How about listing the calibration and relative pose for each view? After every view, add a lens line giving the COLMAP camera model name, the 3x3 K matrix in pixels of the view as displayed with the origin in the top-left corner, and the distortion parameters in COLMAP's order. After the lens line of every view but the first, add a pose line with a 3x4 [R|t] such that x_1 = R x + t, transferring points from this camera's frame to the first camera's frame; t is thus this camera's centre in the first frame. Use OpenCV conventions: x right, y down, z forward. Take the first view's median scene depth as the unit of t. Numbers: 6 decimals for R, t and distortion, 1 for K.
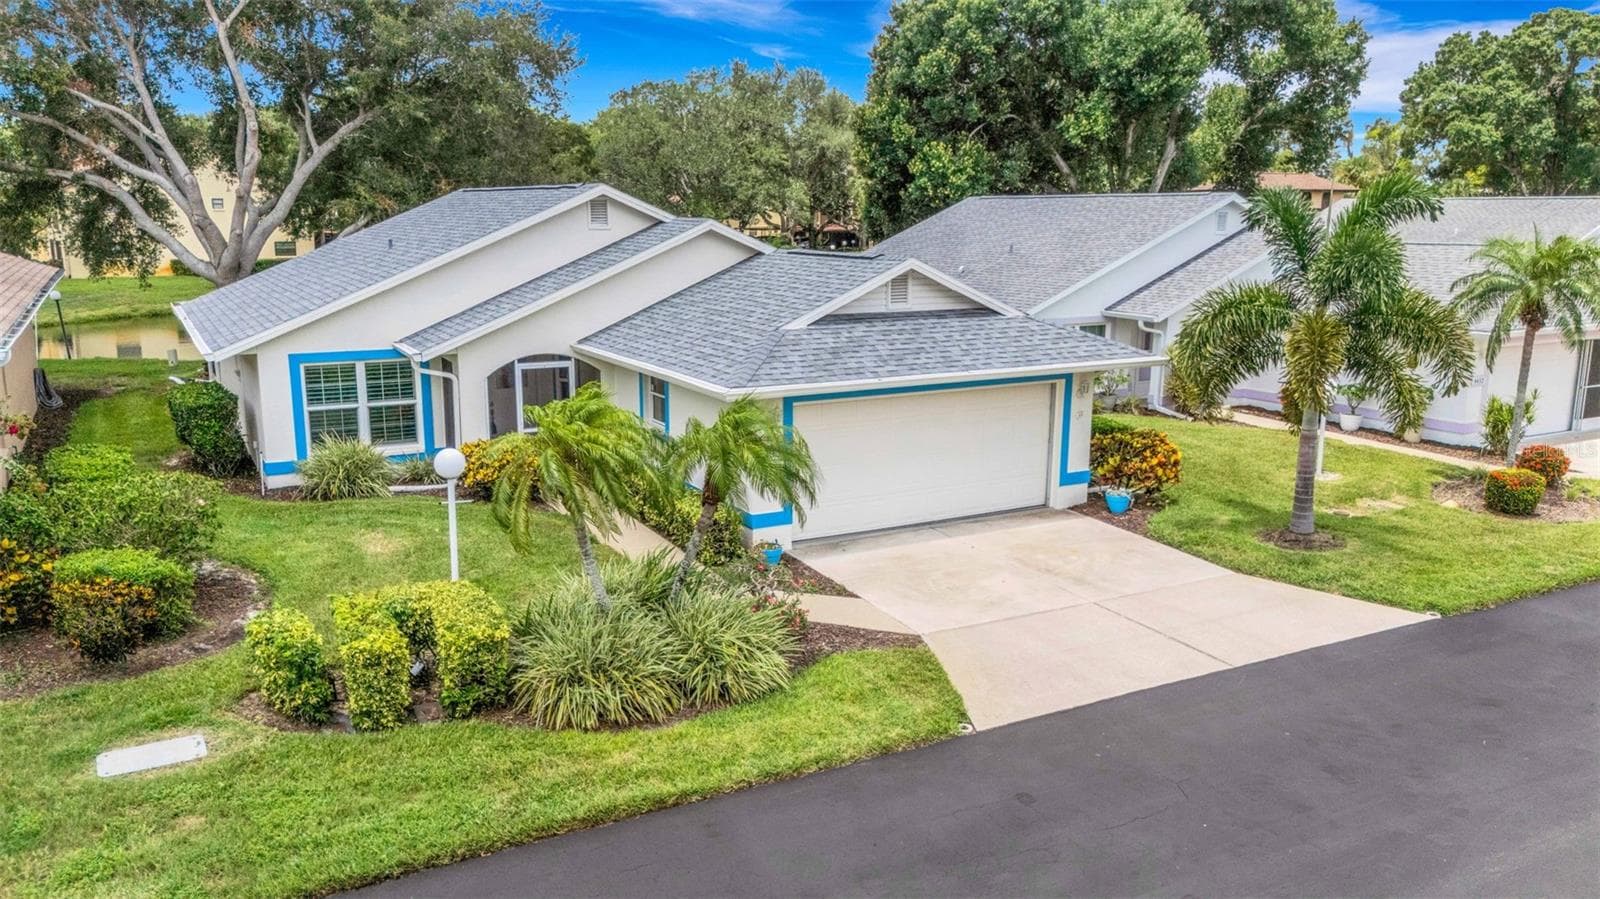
lens RADIAL K [[1189.5, 0, 800.0], [0, 1189.5, 449.5], [0, 0, 1]] dist [0.054835, -0.036421]
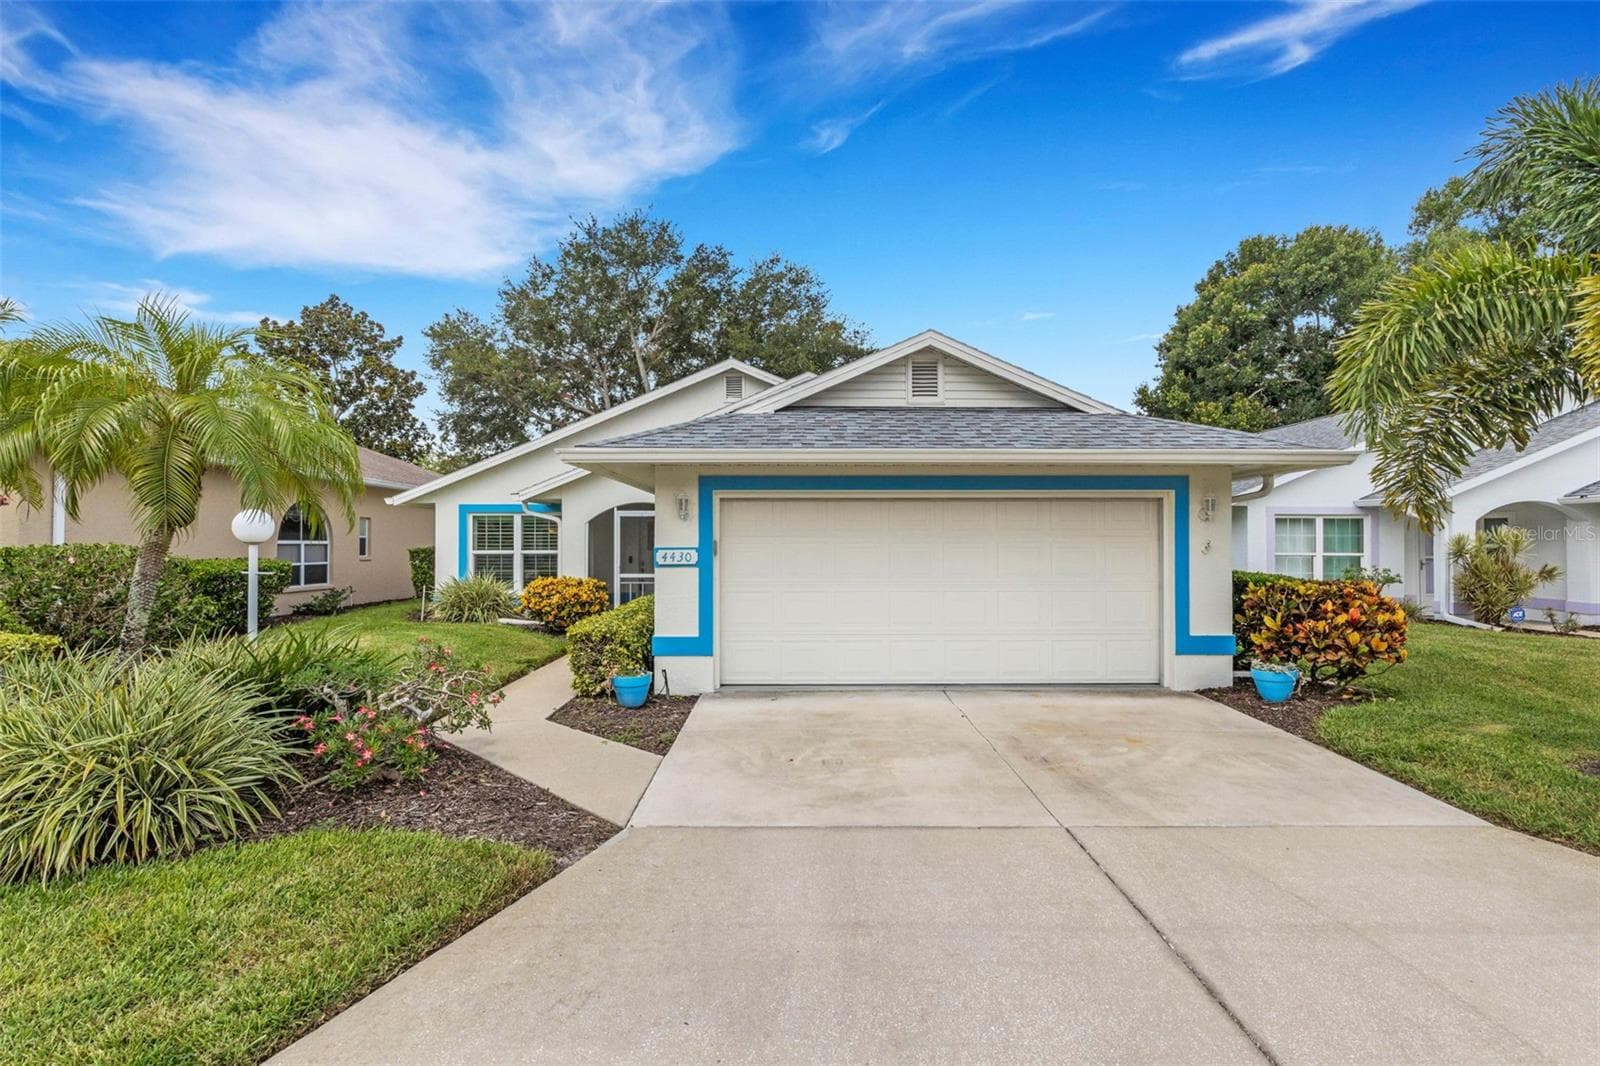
lens RADIAL K [[751.2, 0, 800.0], [0, 751.2, 533.0], [0, 0, 1]] dist [0.004816, 0.000662]
pose [[0.880252, -0.012785, -0.474334, 0.261604], [-0.089854, 0.977059, -0.193084, 0.071757], [0.465921, 0.212583, 0.858910, 0.595269]]
